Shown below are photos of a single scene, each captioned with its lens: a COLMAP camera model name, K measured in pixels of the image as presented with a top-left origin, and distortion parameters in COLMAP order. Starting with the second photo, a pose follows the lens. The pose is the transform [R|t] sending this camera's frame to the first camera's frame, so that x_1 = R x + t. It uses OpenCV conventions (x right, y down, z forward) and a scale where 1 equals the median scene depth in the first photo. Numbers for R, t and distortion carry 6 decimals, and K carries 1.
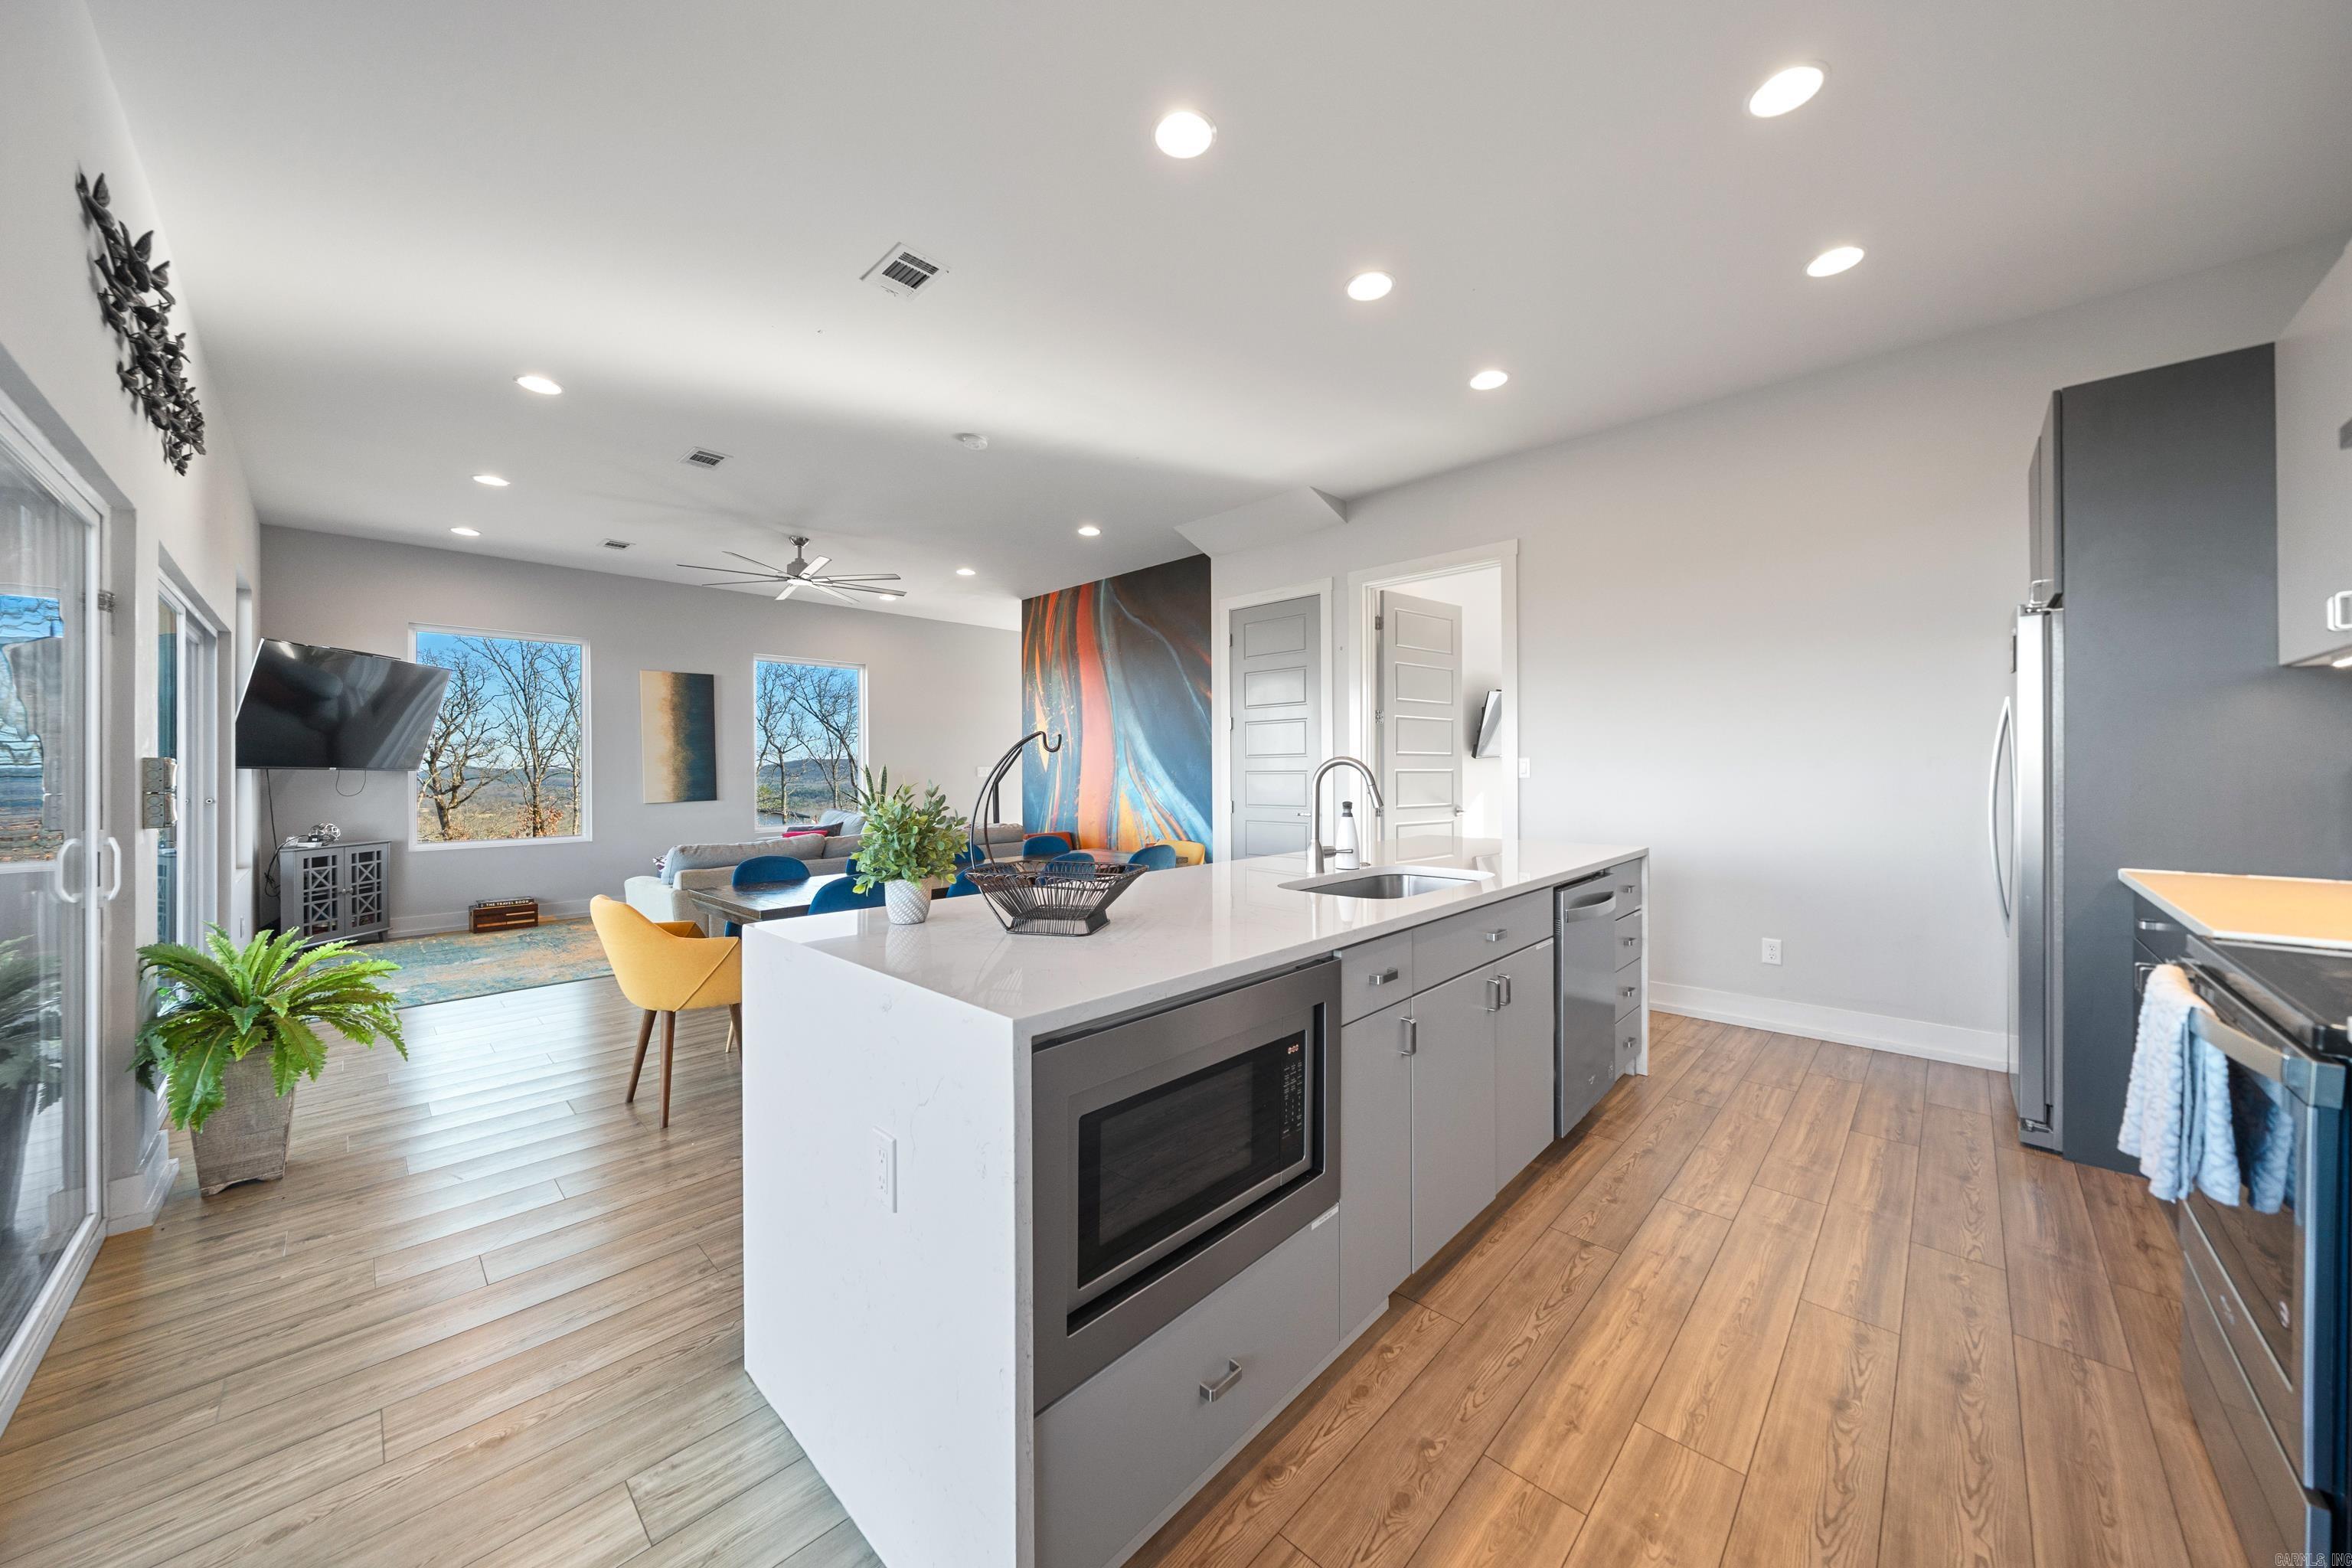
lens RADIAL K [[816.6, 0, 1168.6], [0, 816.6, 770.2], [0, 0, 1]] dist [-0.006303, 0.000387]
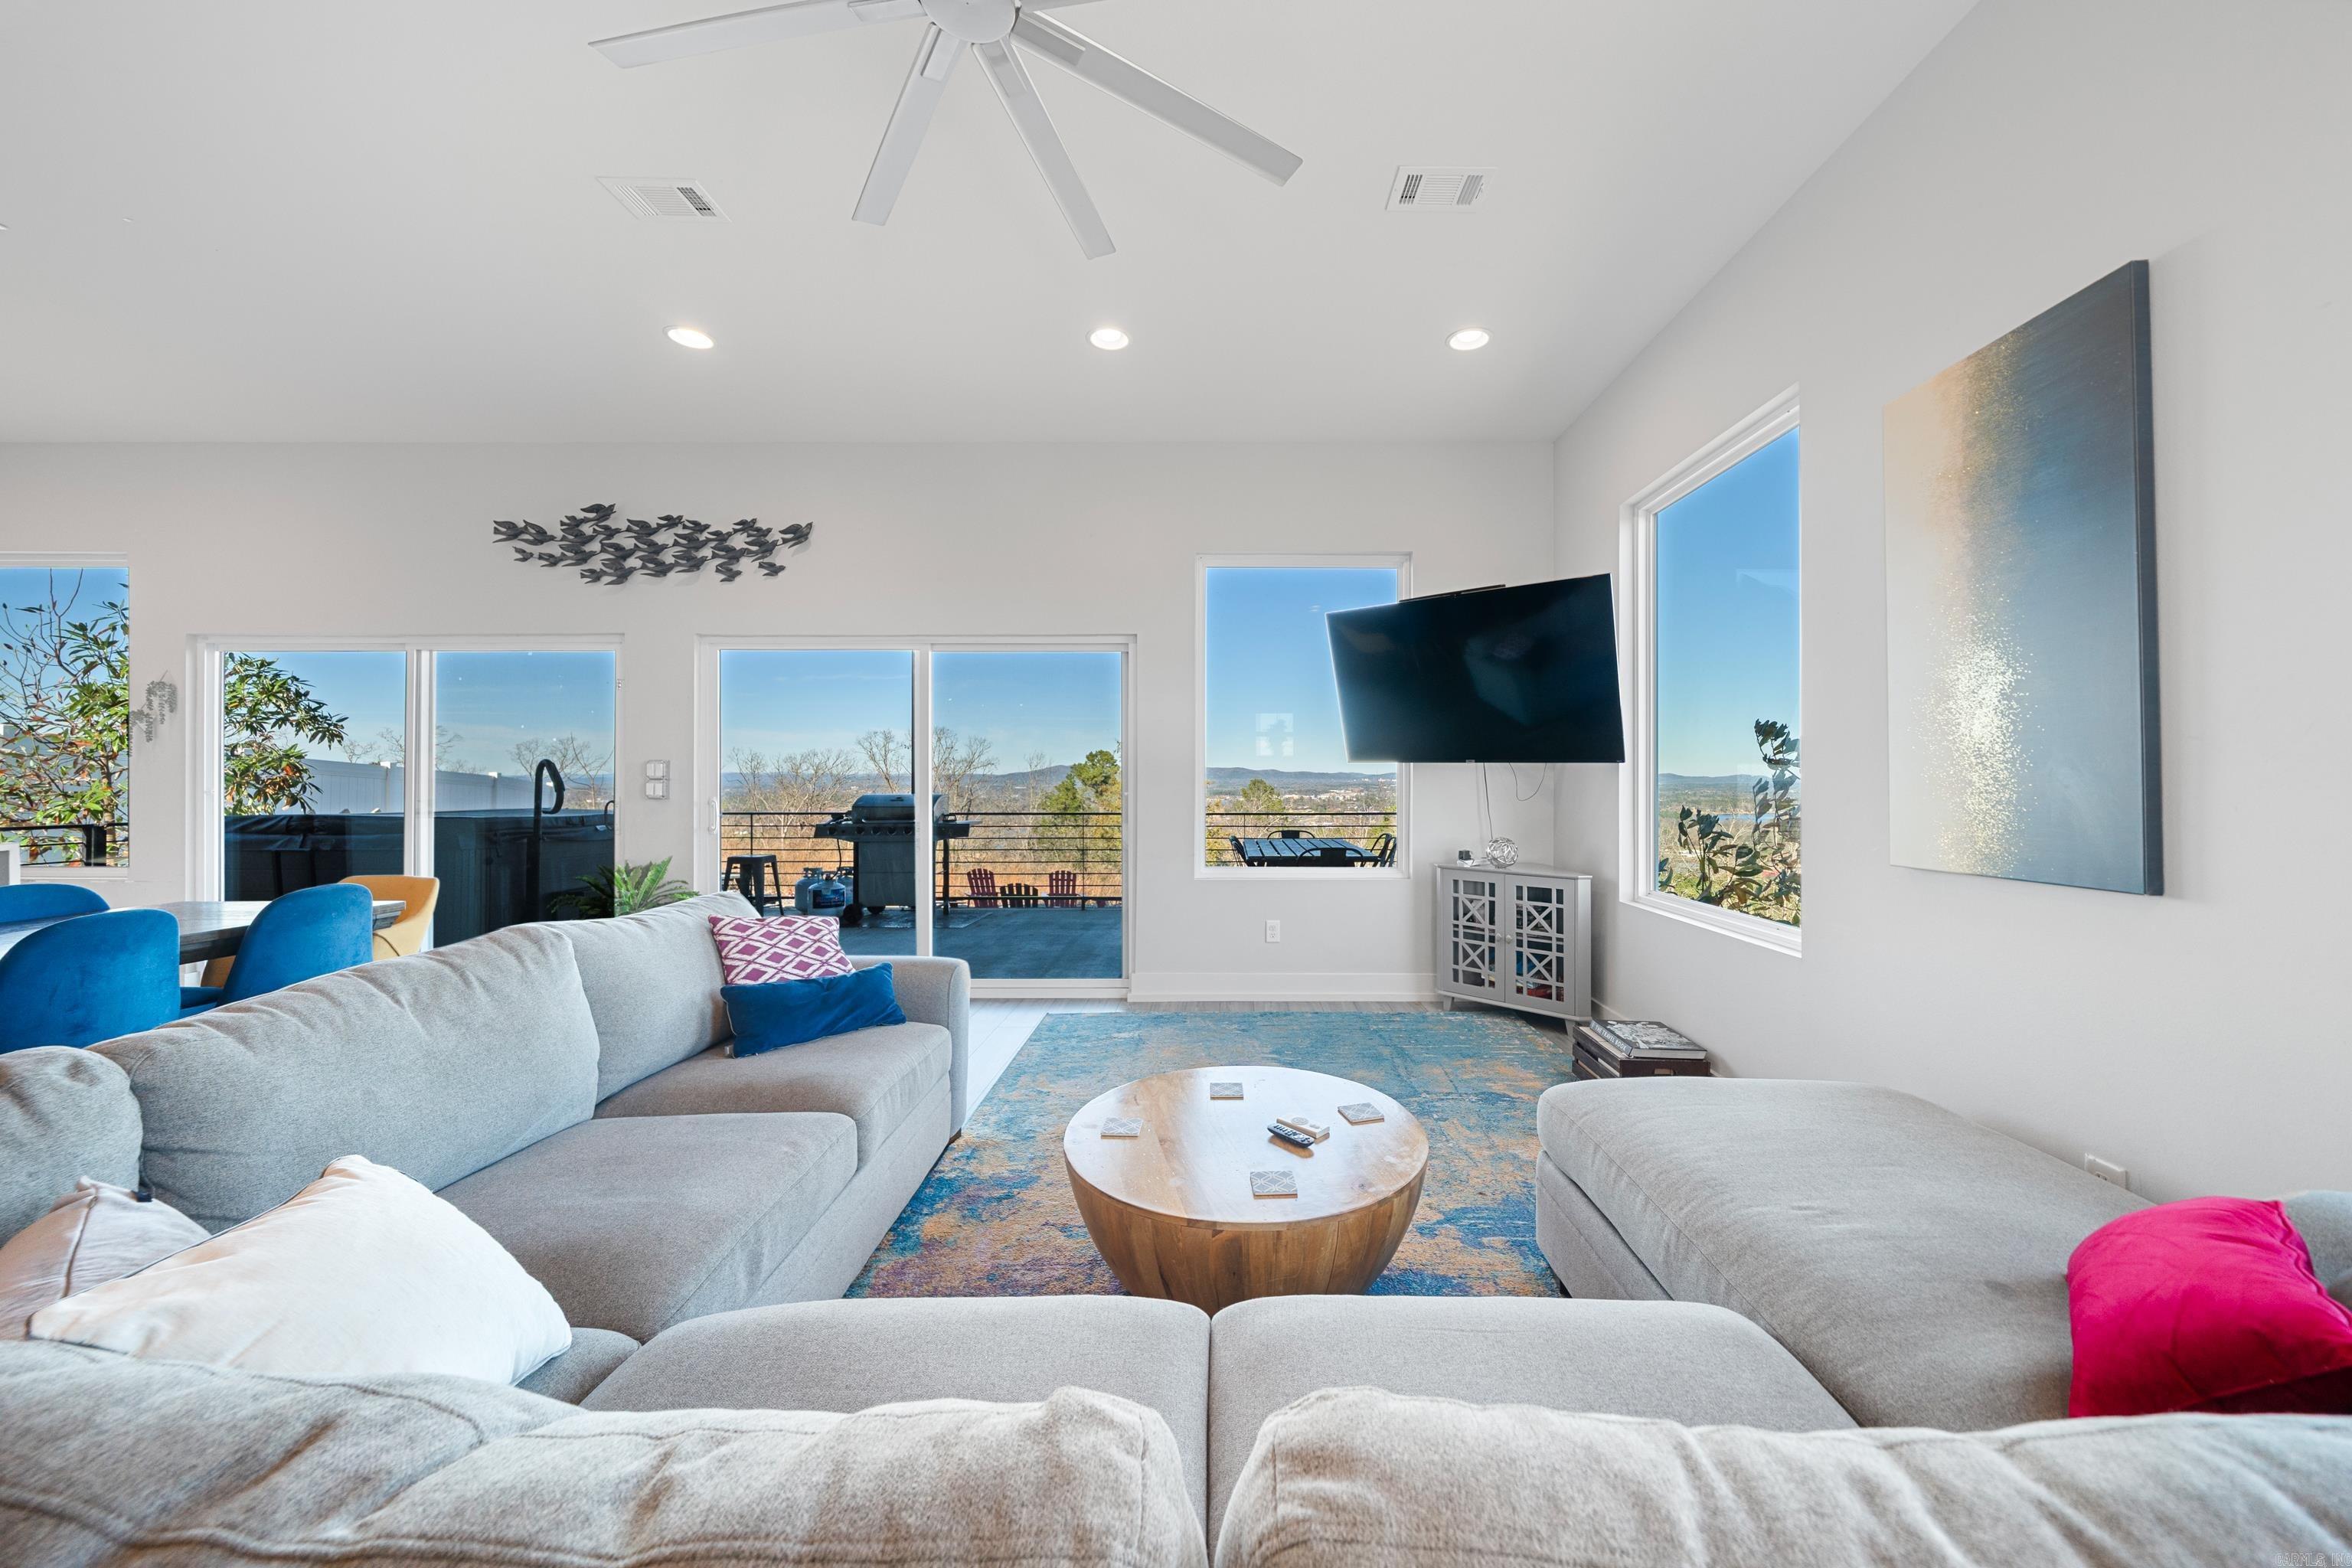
lens RADIAL K [[816.6, 0, 1231.8], [0, 816.6, 778.5], [0, 0, 1]] dist [-0.006303, 0.000387]
pose [[-0.705513, 0.005021, -0.708680, -0.293282], [0.003657, 0.999987, 0.003443, 0.008171], [0.708688, -0.000163, -0.705522, 1.089532]]
